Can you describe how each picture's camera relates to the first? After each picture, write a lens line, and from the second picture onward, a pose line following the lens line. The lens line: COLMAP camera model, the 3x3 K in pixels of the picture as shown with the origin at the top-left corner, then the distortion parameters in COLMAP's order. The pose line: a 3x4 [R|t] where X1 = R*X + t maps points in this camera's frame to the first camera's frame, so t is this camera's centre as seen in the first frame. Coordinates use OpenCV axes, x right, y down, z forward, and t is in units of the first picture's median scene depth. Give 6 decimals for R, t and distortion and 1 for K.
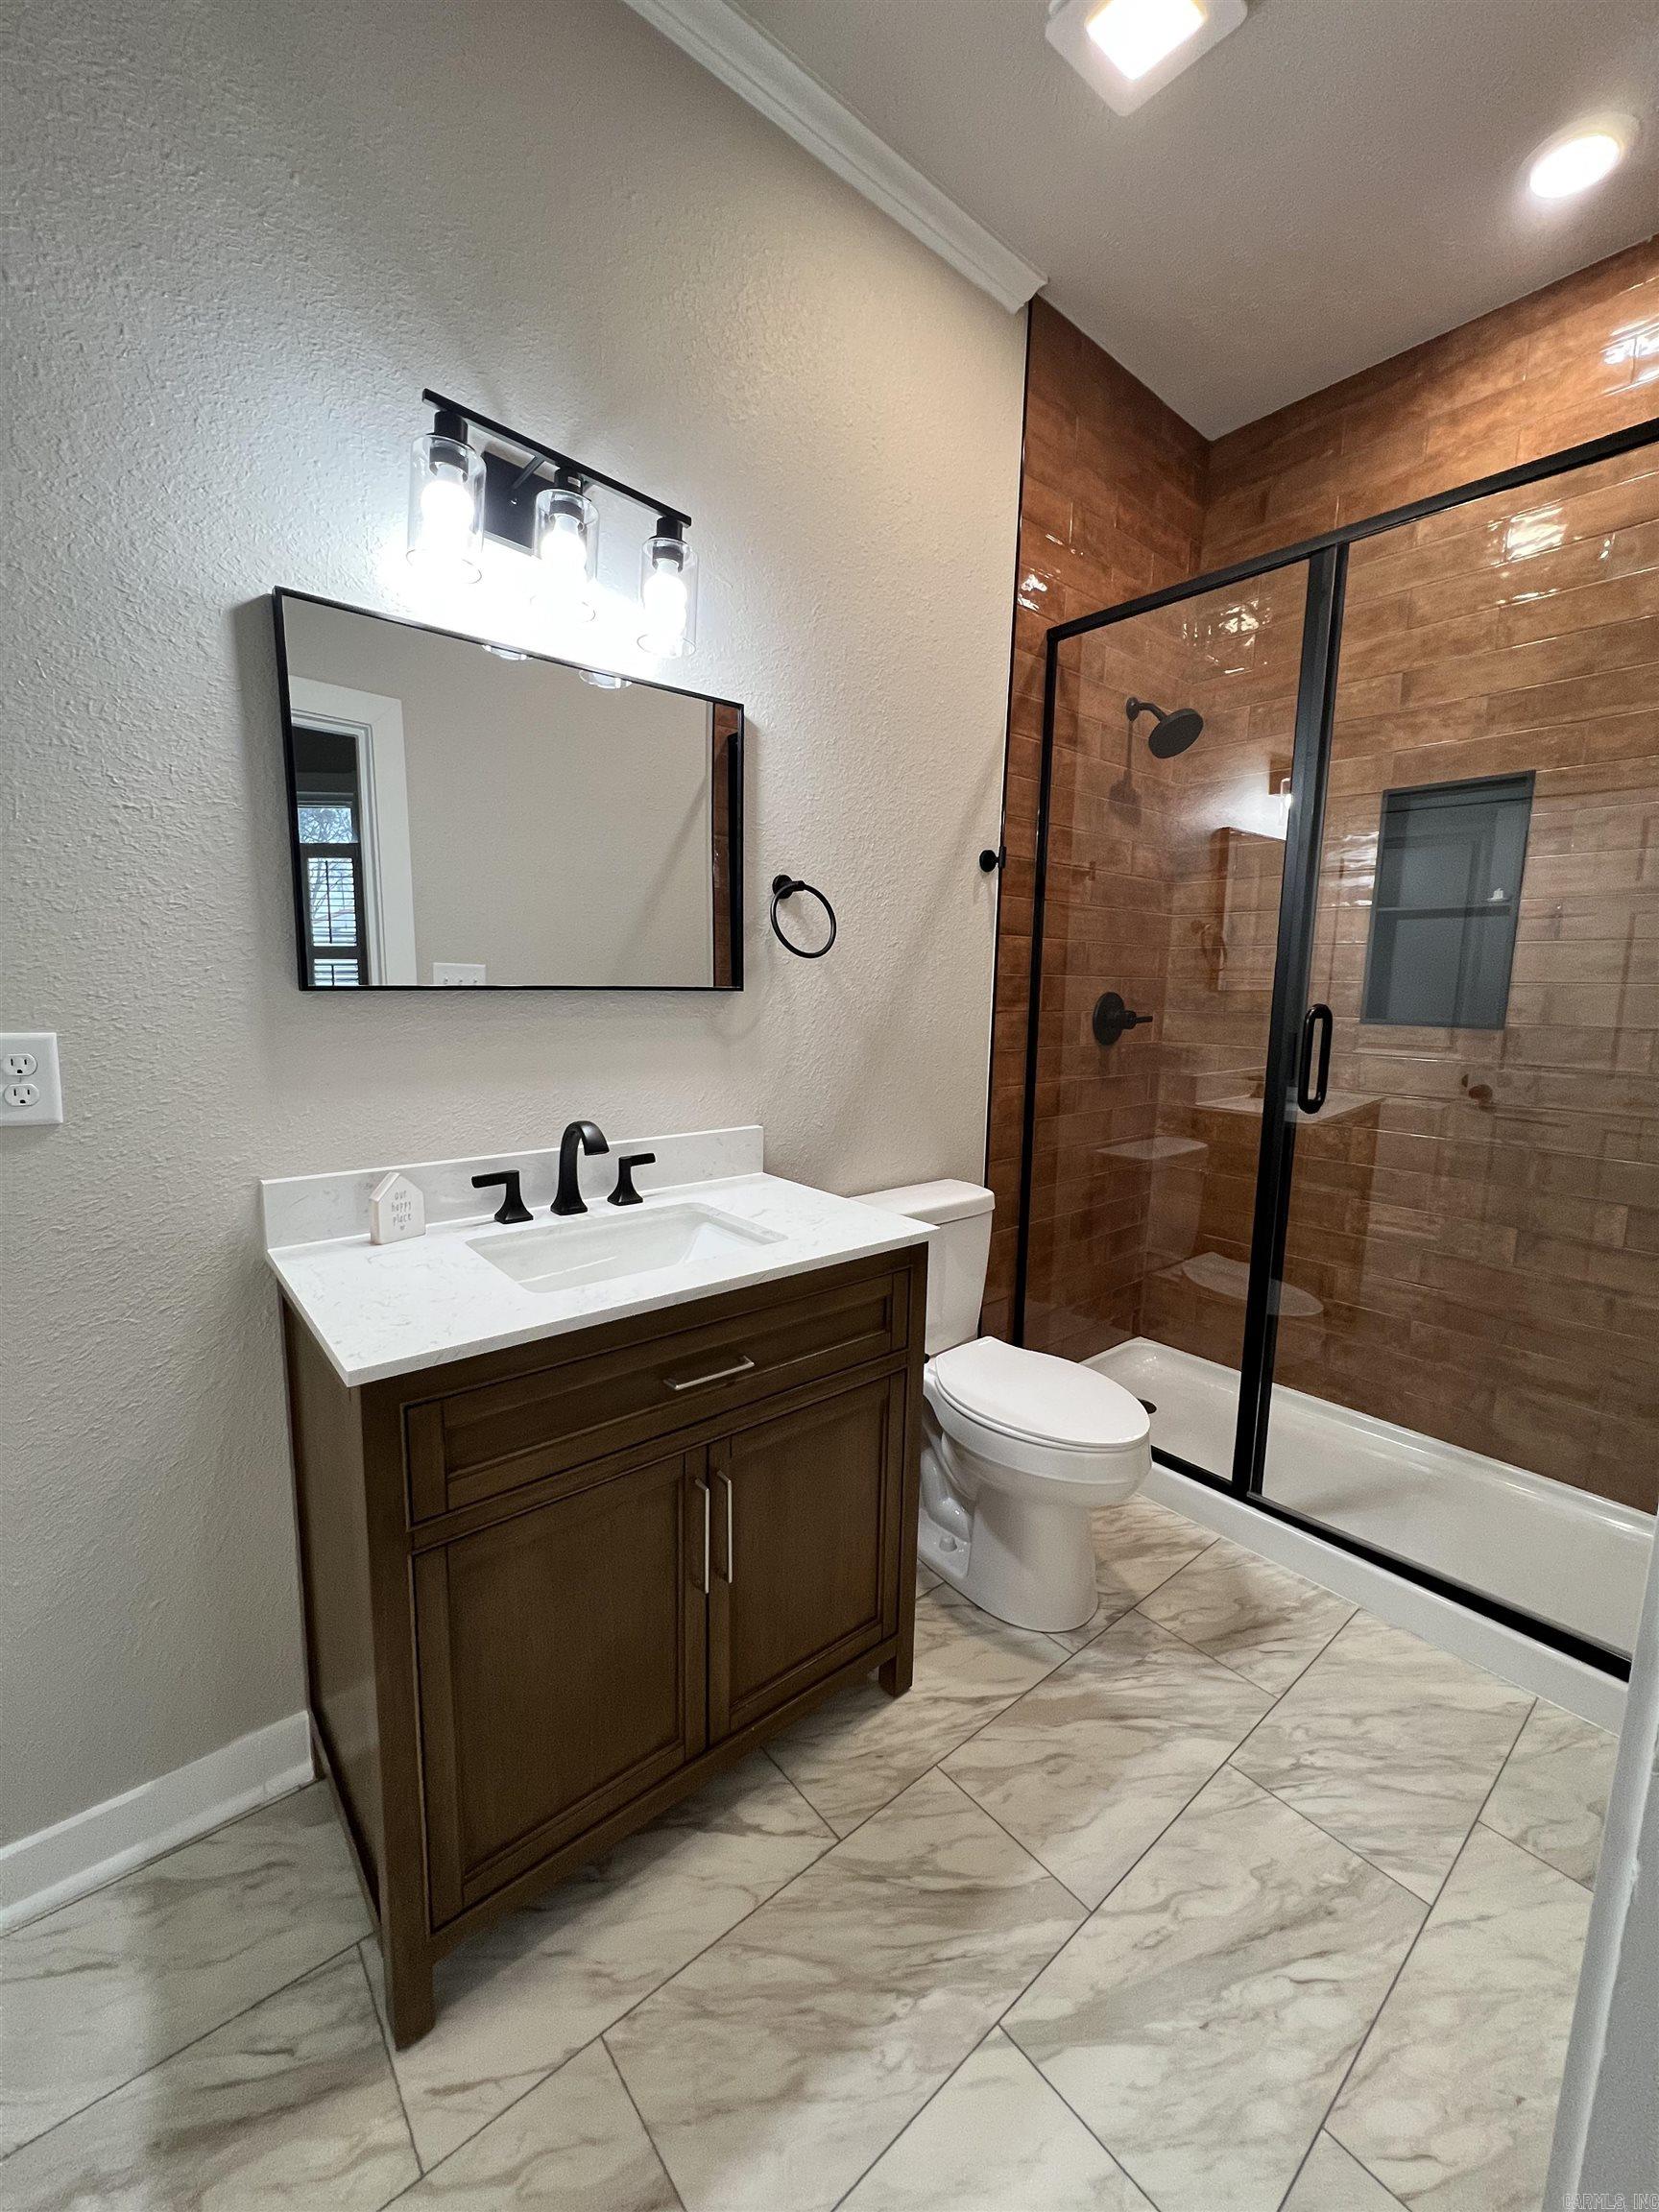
lens RADIAL K [[878.4, 0, 832.5], [0, 878.4, 1103.6], [0, 0, 1]] dist [0.000256, 0.000337]
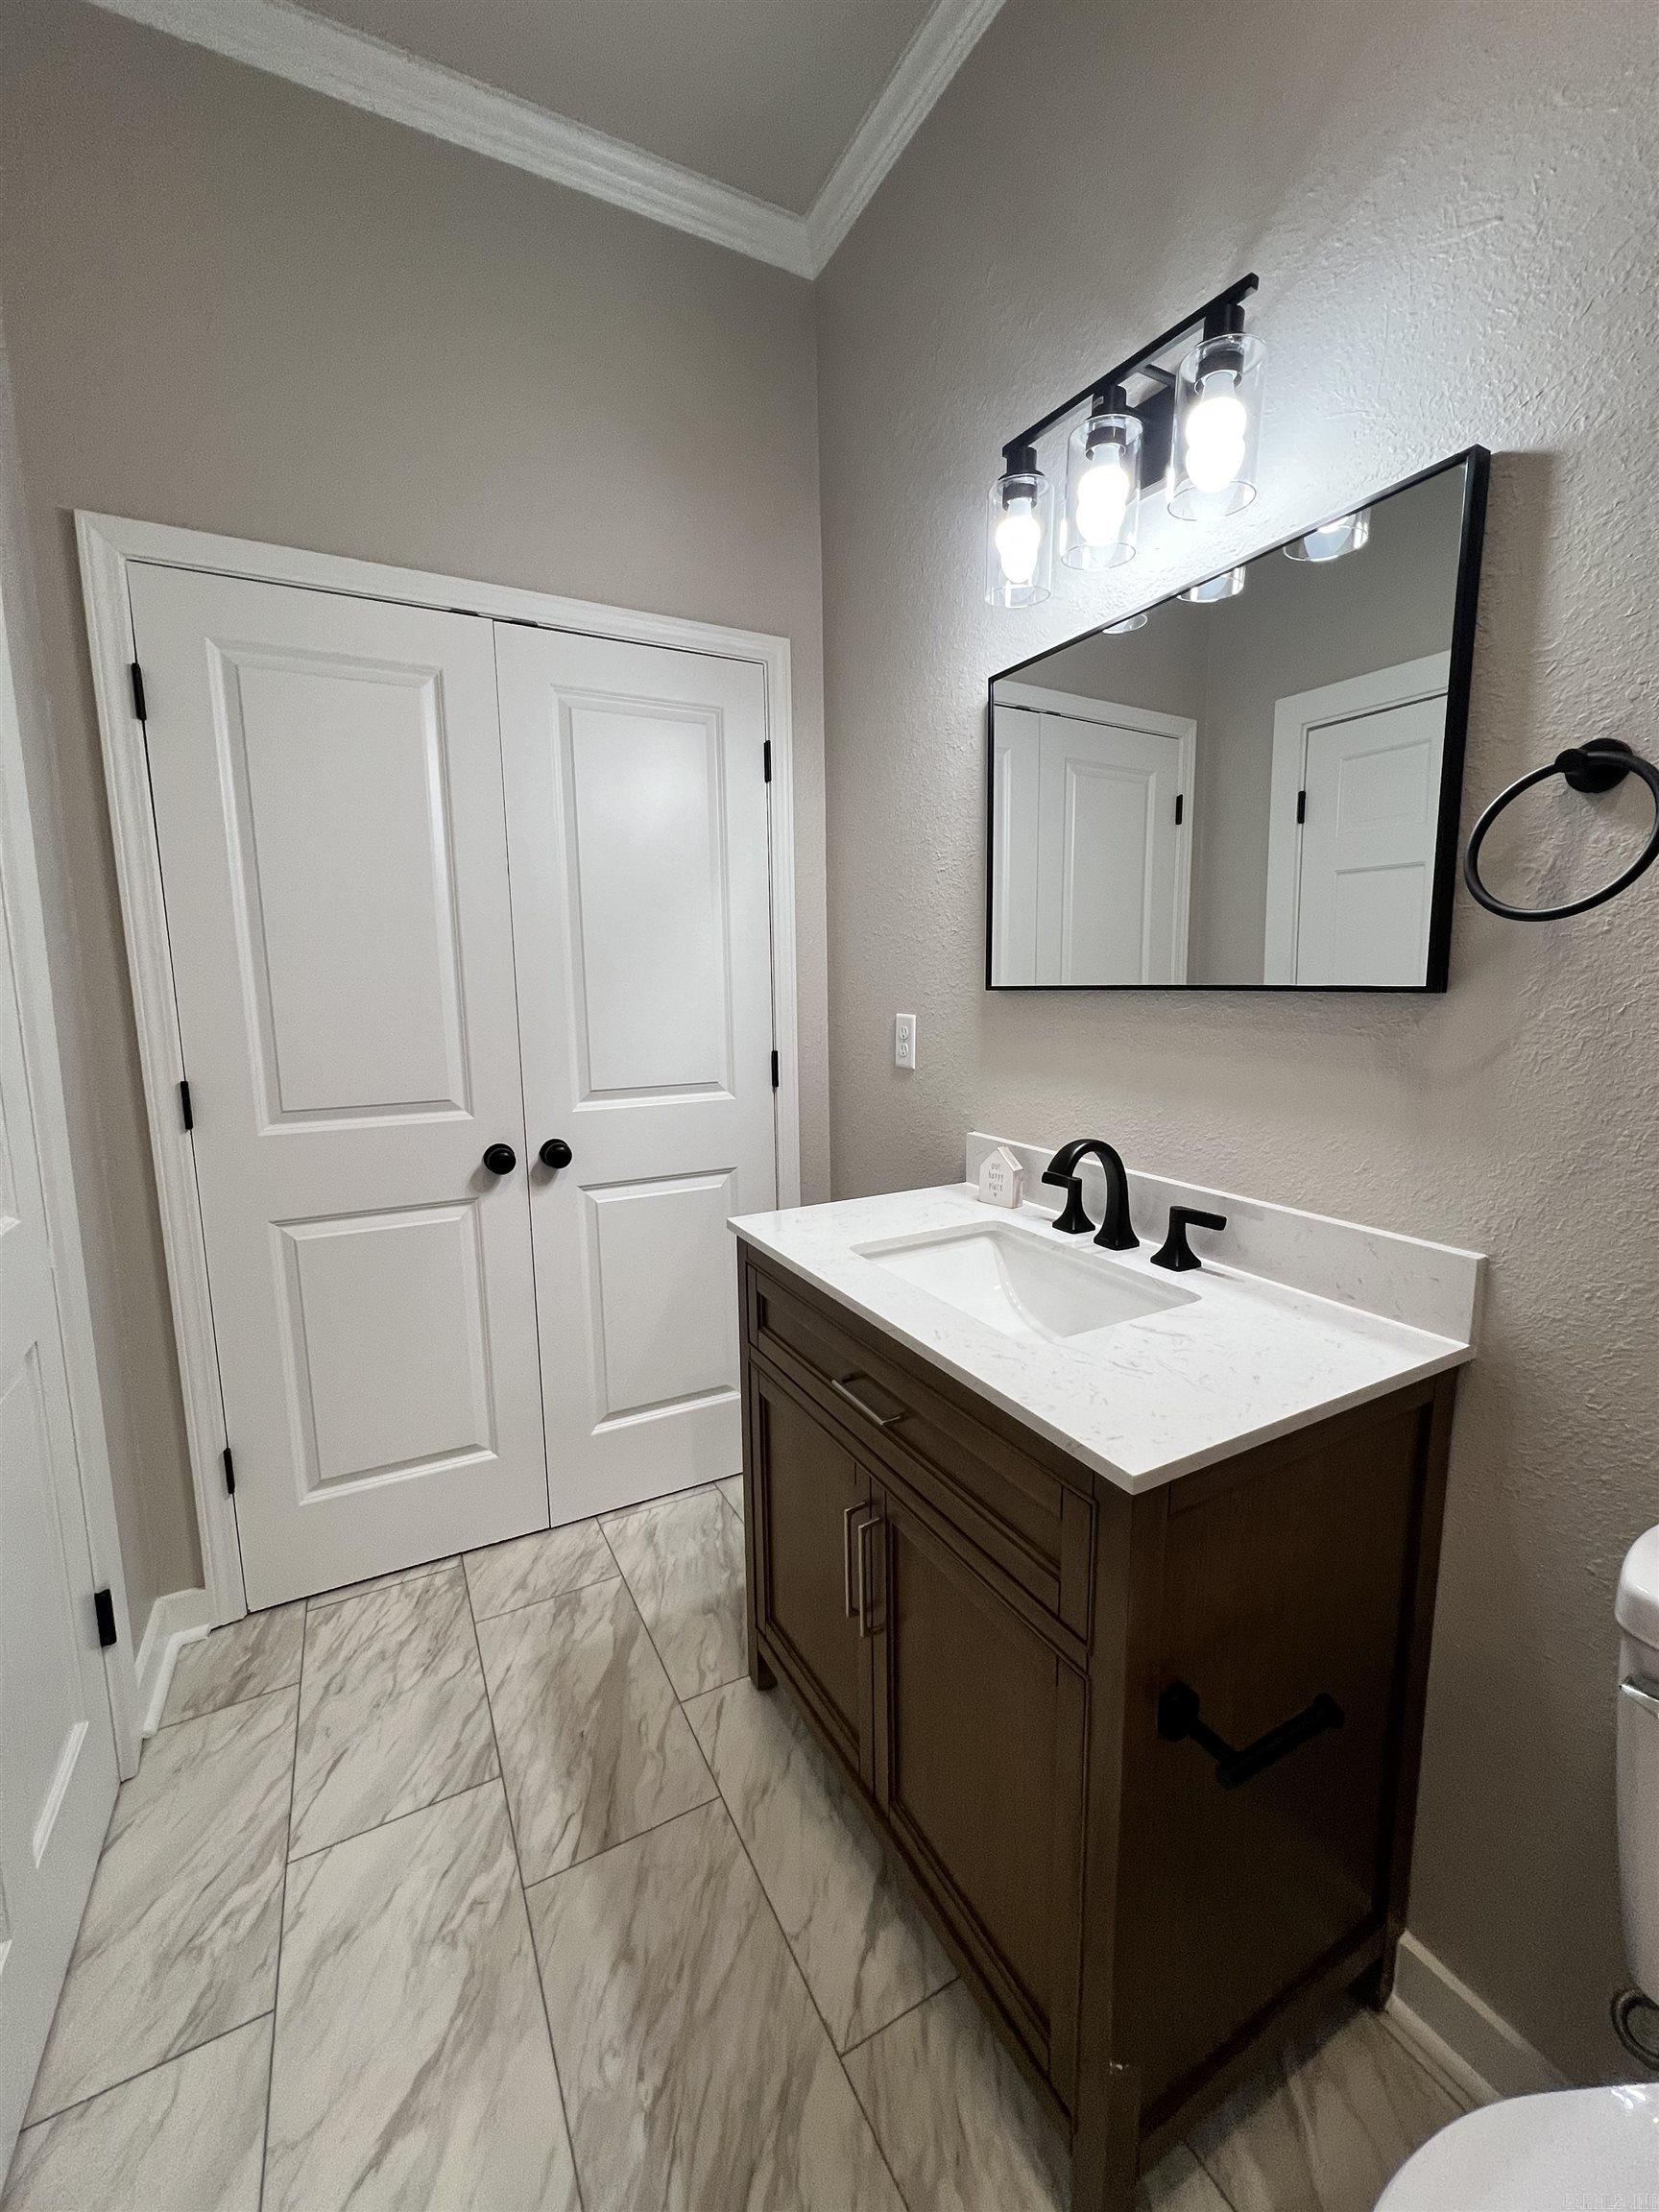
lens RADIAL K [[878.4, 0, 832.5], [0, 878.4, 1103.6], [0, 0, 1]] dist [0.000256, 0.000337]
pose [[-0.200590, 0.123996, -0.971797, 0.727837], [-0.130299, 0.979768, 0.151908, -0.136663], [0.970972, 0.157095, -0.180375, 1.076606]]
